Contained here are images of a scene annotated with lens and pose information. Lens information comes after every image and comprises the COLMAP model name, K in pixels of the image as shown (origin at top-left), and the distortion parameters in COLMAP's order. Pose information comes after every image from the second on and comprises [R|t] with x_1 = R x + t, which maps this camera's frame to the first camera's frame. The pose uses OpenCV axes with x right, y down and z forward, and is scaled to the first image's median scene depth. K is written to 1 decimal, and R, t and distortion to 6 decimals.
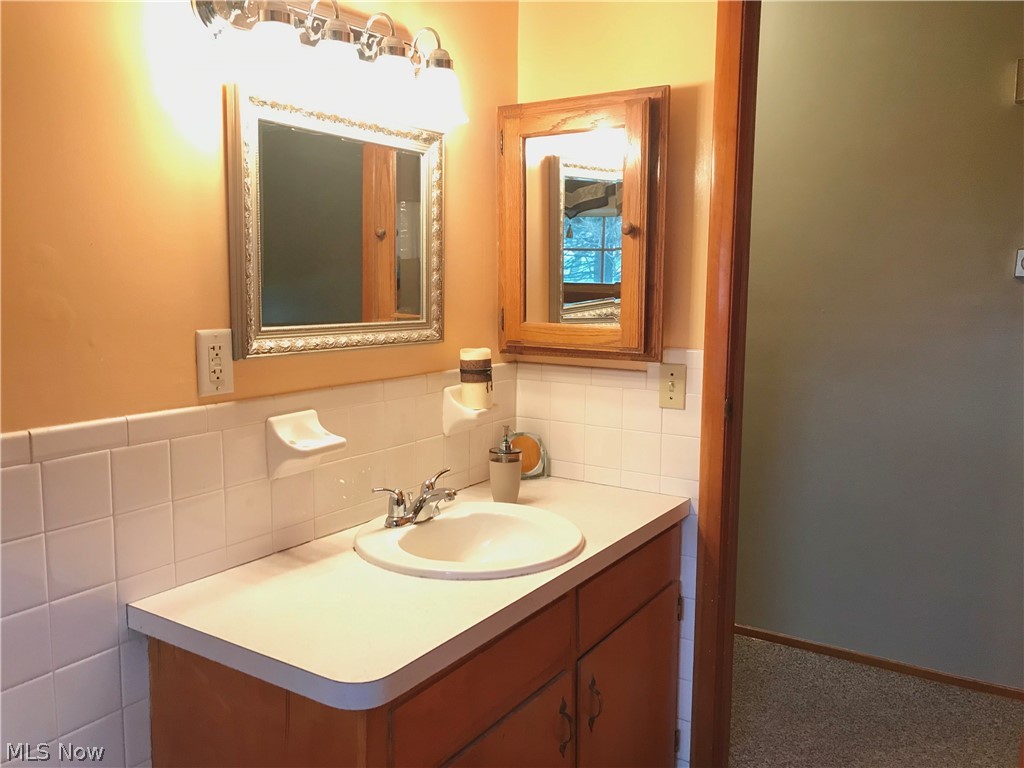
lens RADIAL K [[838.0, 0, 505.8], [0, 838.0, 377.9], [0, 0, 1]] dist [0.068049, -0.096634]
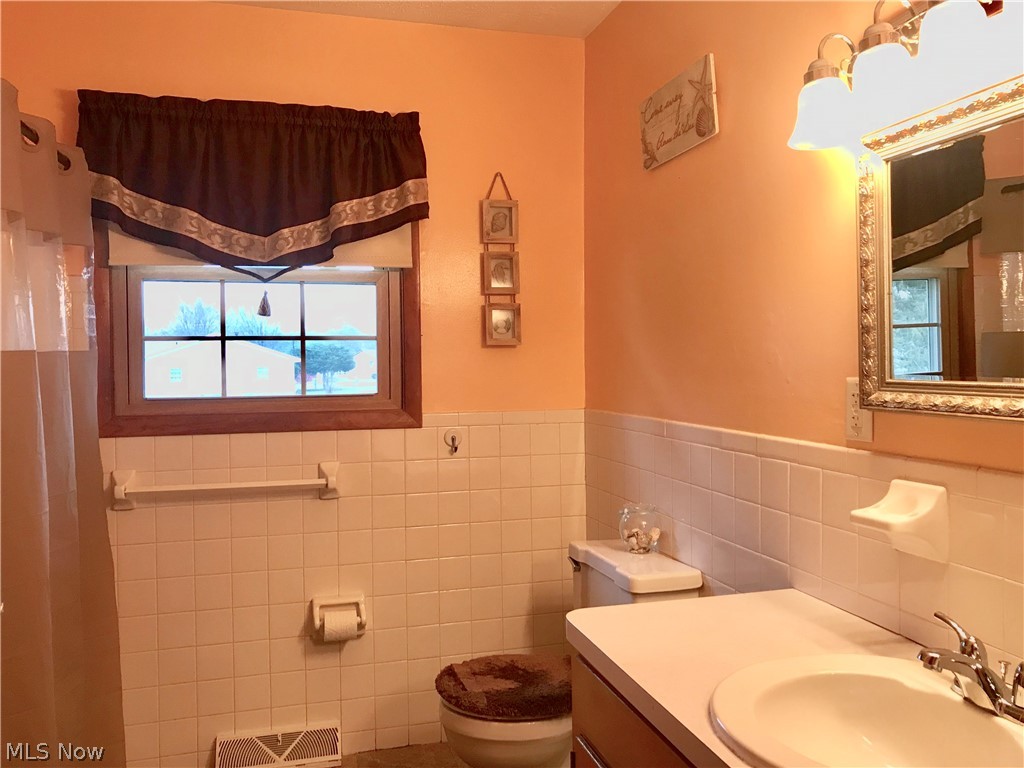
lens RADIAL K [[838.0, 0, 505.8], [0, 838.0, 377.9], [0, 0, 1]] dist [0.068049, -0.096634]
pose [[-0.661581, 0.017080, -0.749679, 0.686841], [-0.080597, 0.992330, 0.093734, -0.113743], [0.745530, 0.122434, -0.655130, 1.291214]]
